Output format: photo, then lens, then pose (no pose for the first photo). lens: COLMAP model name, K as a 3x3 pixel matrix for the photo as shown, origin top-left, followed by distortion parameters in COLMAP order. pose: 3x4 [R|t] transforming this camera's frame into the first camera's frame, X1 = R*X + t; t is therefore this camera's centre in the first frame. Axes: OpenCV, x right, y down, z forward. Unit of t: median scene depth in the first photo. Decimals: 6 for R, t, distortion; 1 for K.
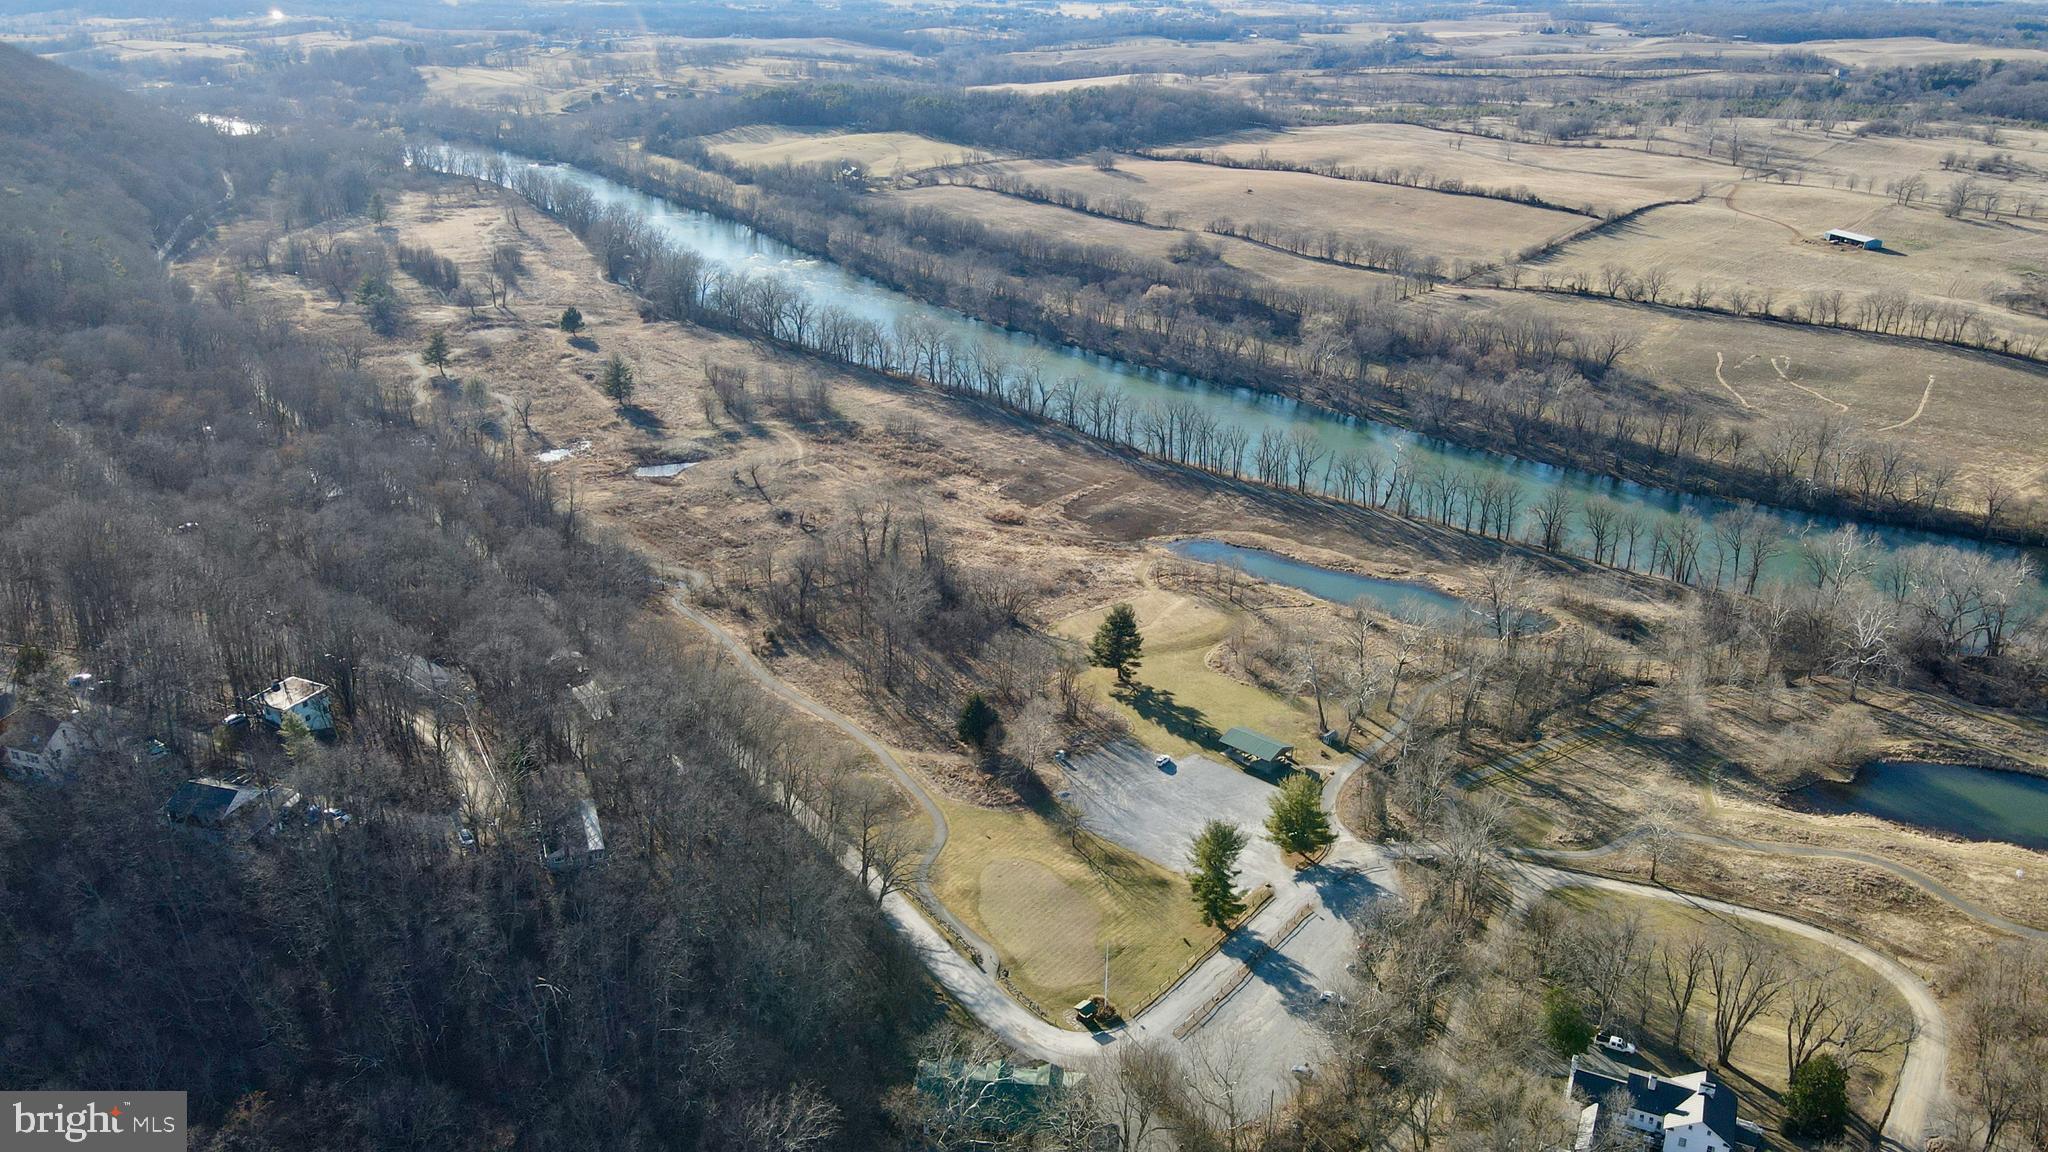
lens RADIAL K [[1523.5, 0, 1022.5], [0, 1523.5, 593.5], [0, 0, 1]] dist [-0.009201, 0.043202]
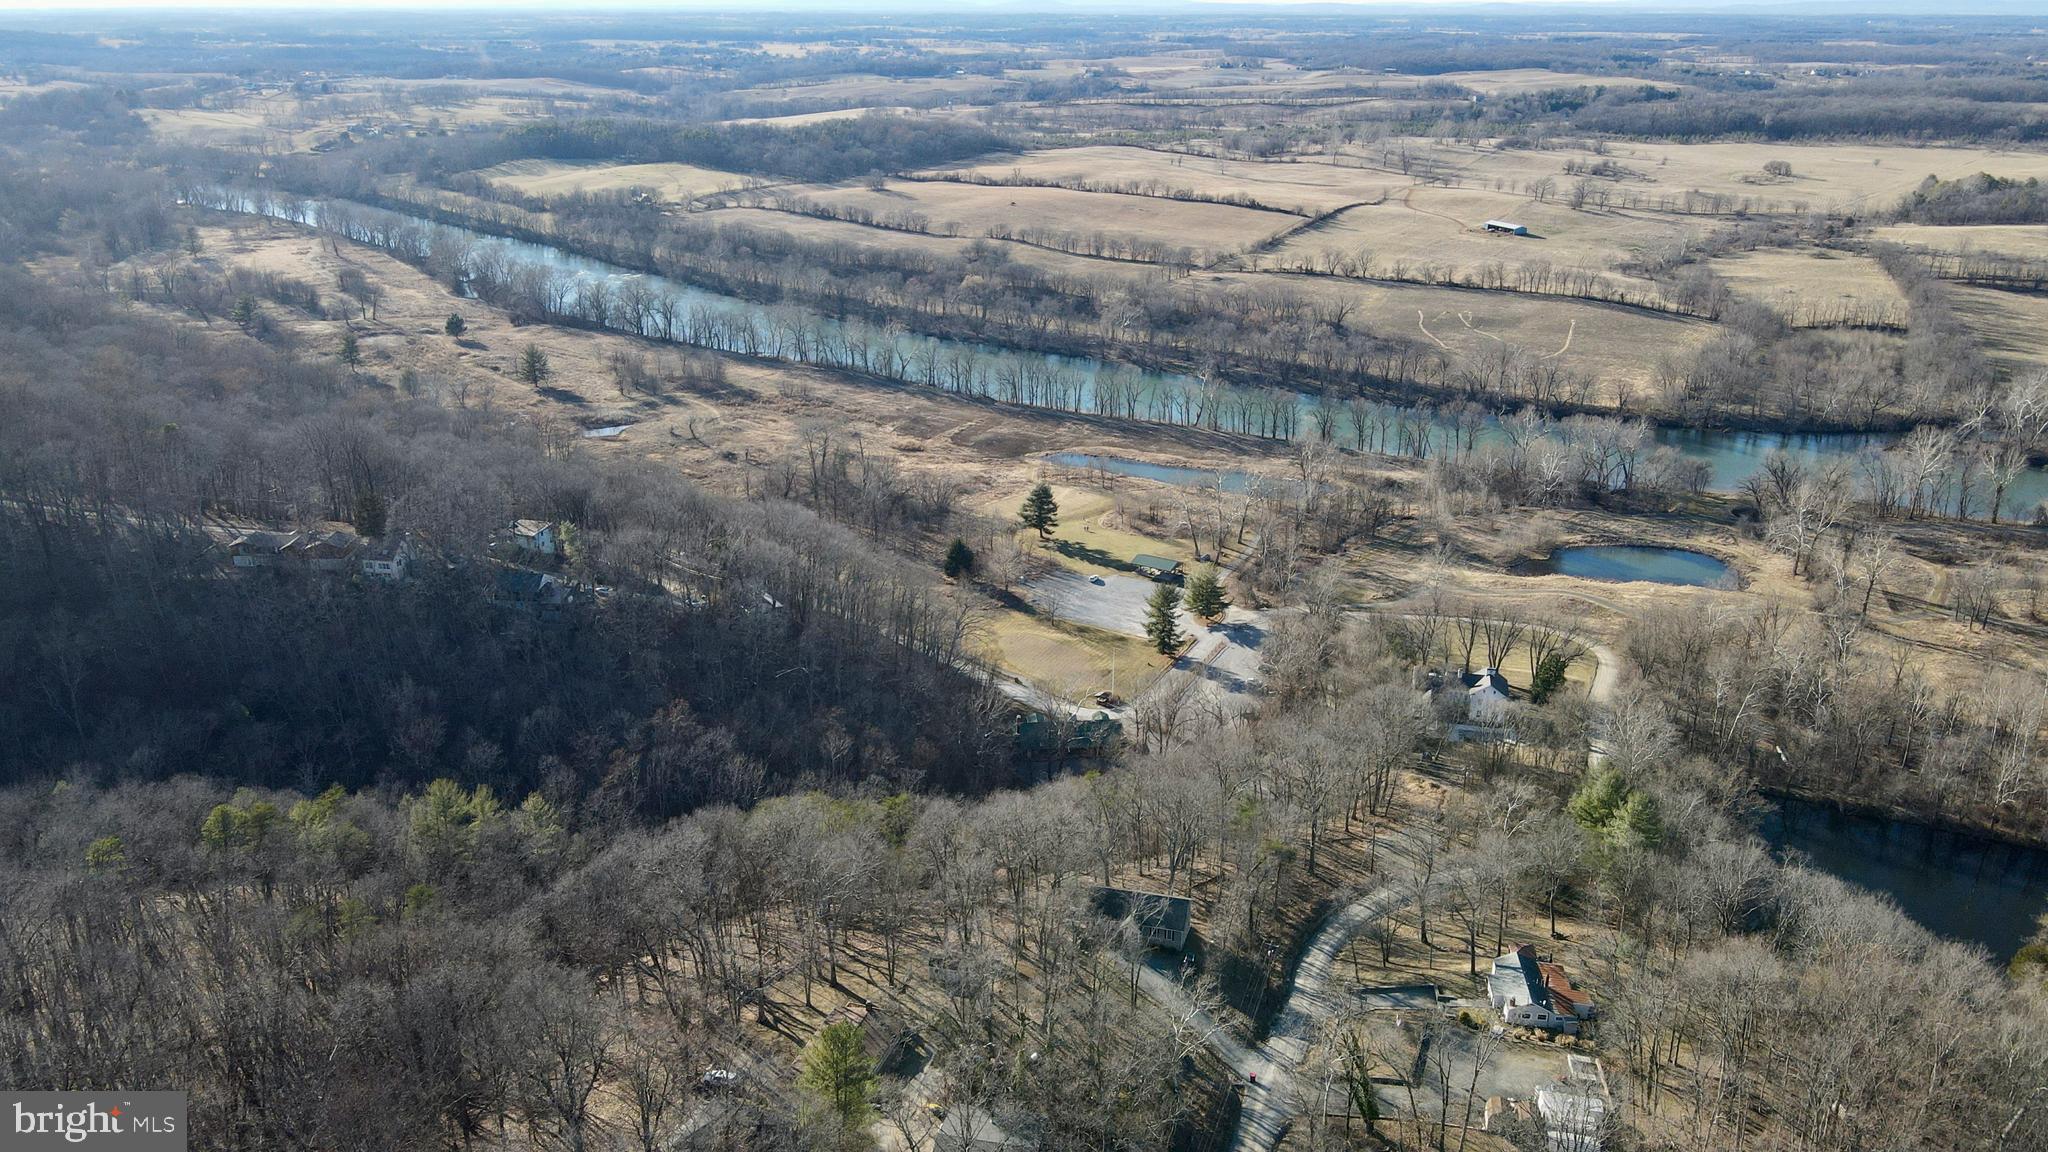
lens RADIAL K [[1523.5, 0, 1022.5], [0, 1523.5, 593.5], [0, 0, 1]] dist [-0.009201, 0.043202]
pose [[0.980716, -0.072228, 0.181599, -0.085597], [0.076352, 0.996956, -0.015814, 0.053493], [-0.179904, 0.029374, 0.983245, -0.134817]]
